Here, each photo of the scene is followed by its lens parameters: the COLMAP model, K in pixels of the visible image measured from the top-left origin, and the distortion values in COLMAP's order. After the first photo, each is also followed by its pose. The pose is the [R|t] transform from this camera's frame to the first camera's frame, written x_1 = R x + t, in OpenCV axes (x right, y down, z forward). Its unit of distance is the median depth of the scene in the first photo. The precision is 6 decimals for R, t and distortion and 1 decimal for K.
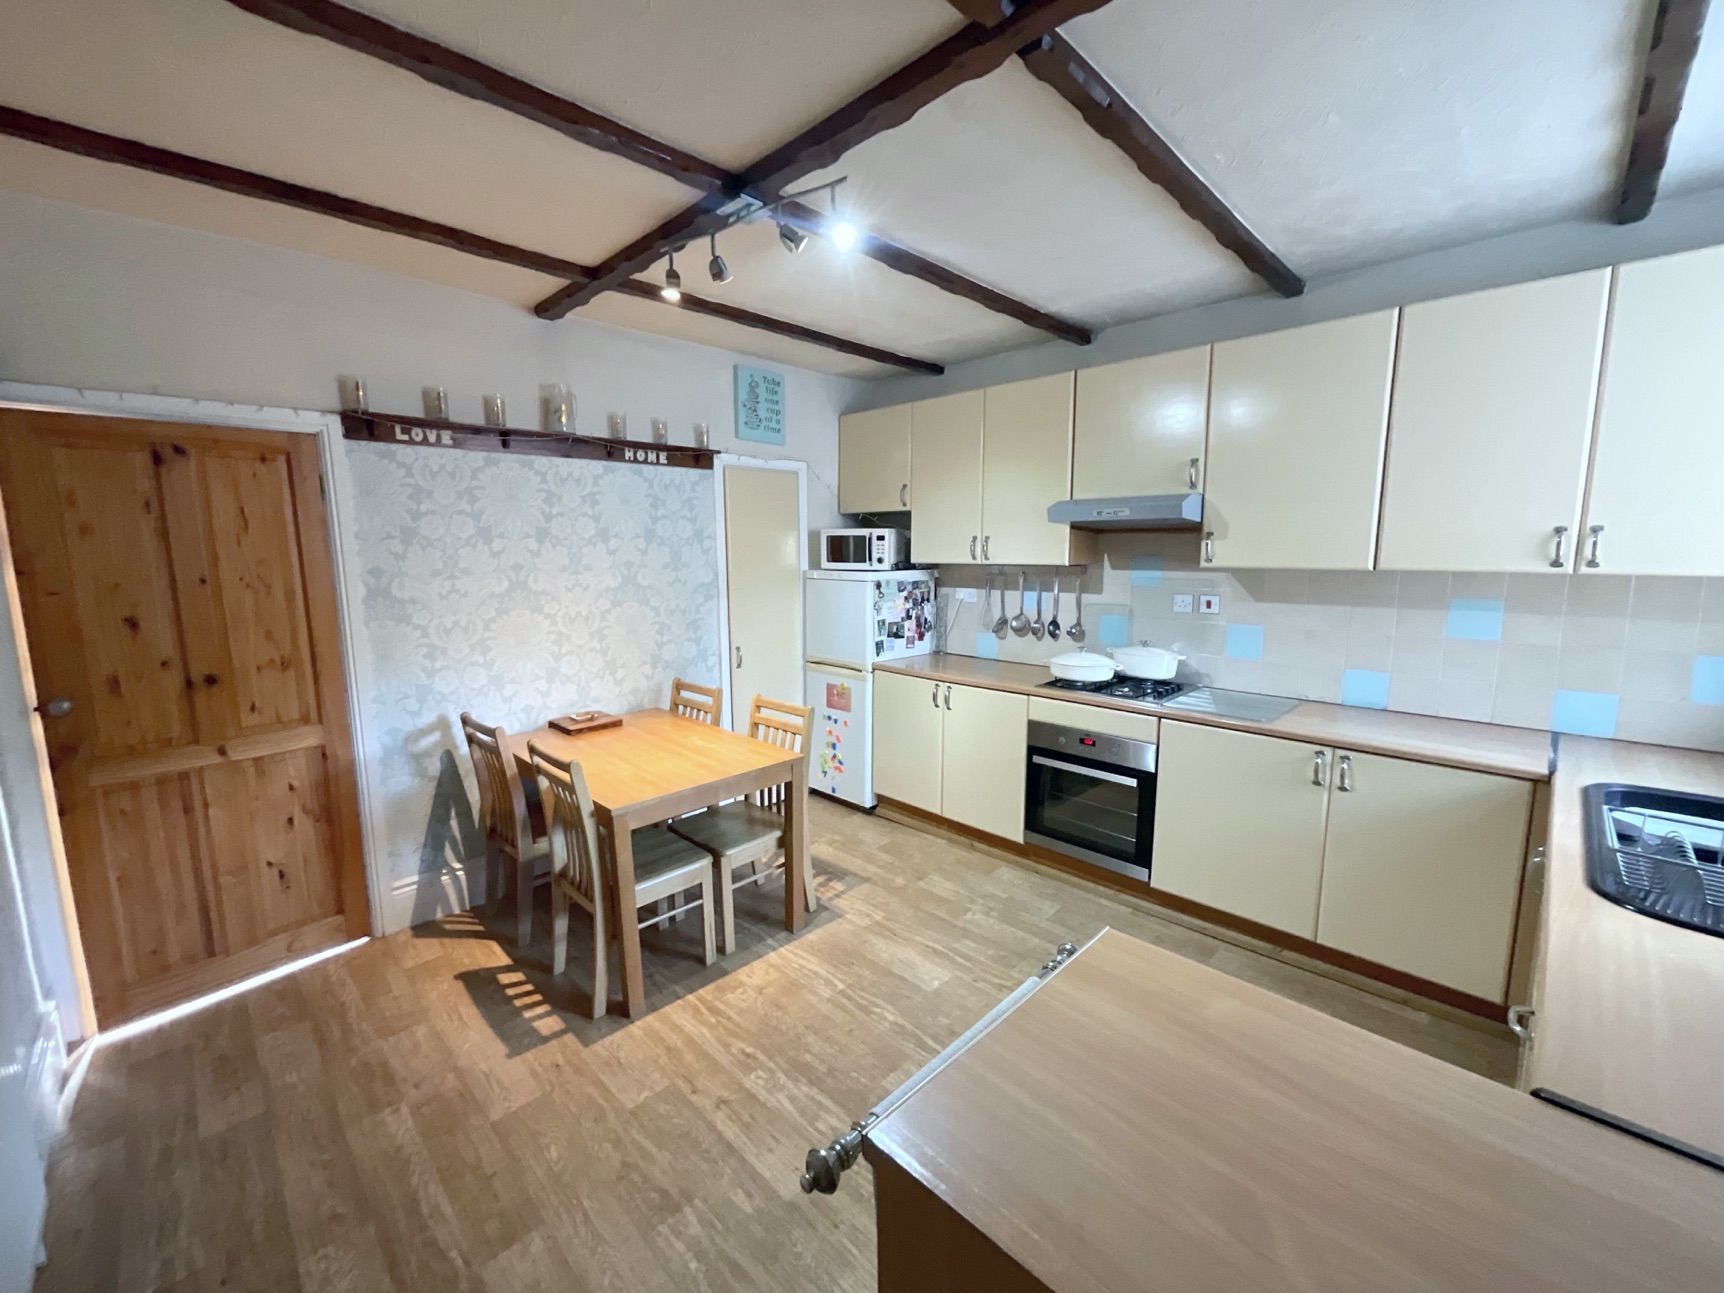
lens RADIAL K [[698.4, 0, 860.7], [0, 698.4, 643.0], [0, 0, 1]] dist [0.006618, -0.002364]
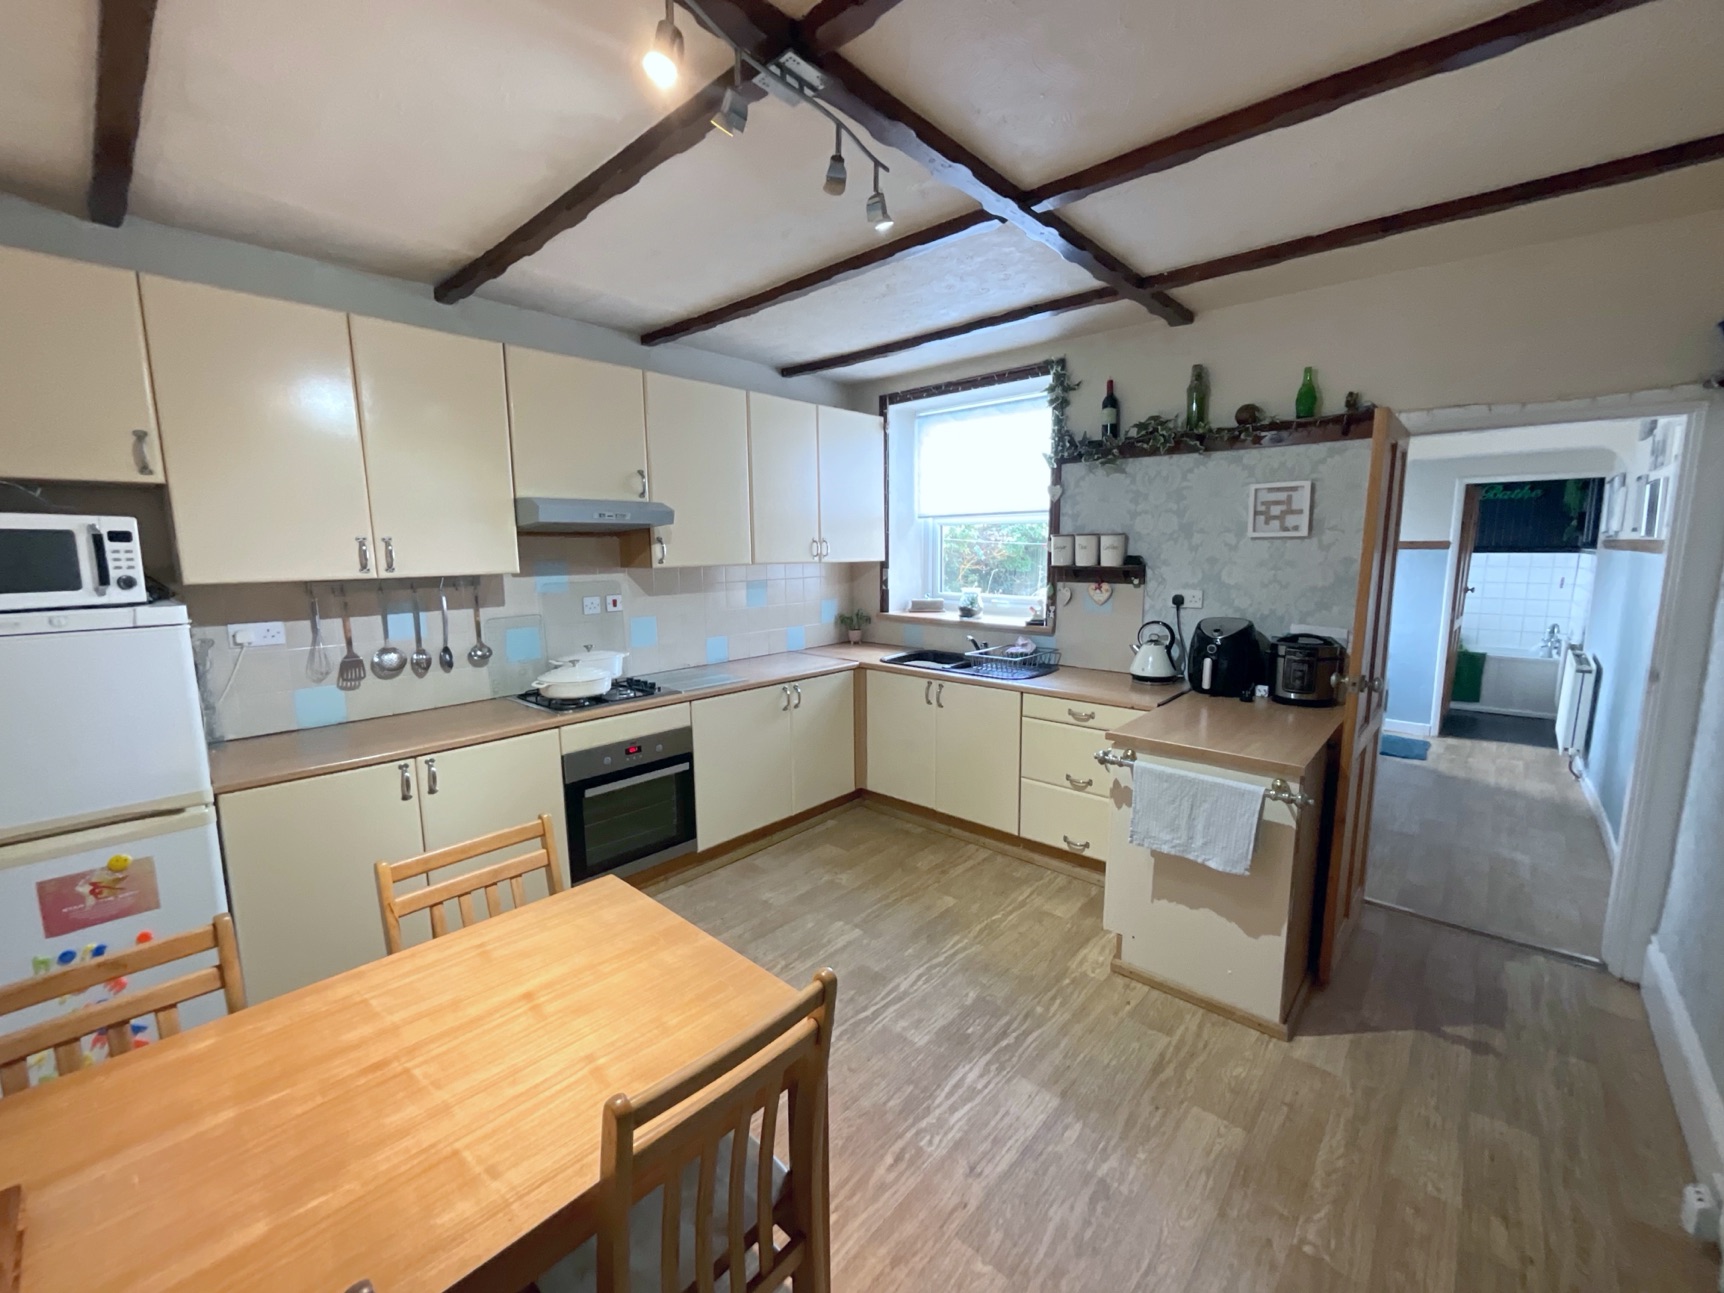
lens RADIAL K [[698.4, 0, 861.5], [0, 698.4, 649.0], [0, 0, 1]] dist [0.006618, -0.002364]
pose [[-0.052326, -0.139440, 0.988847, -0.606212], [0.146394, 0.978435, 0.145719, -0.088041], [-0.987841, 0.152386, -0.030784, 0.661662]]
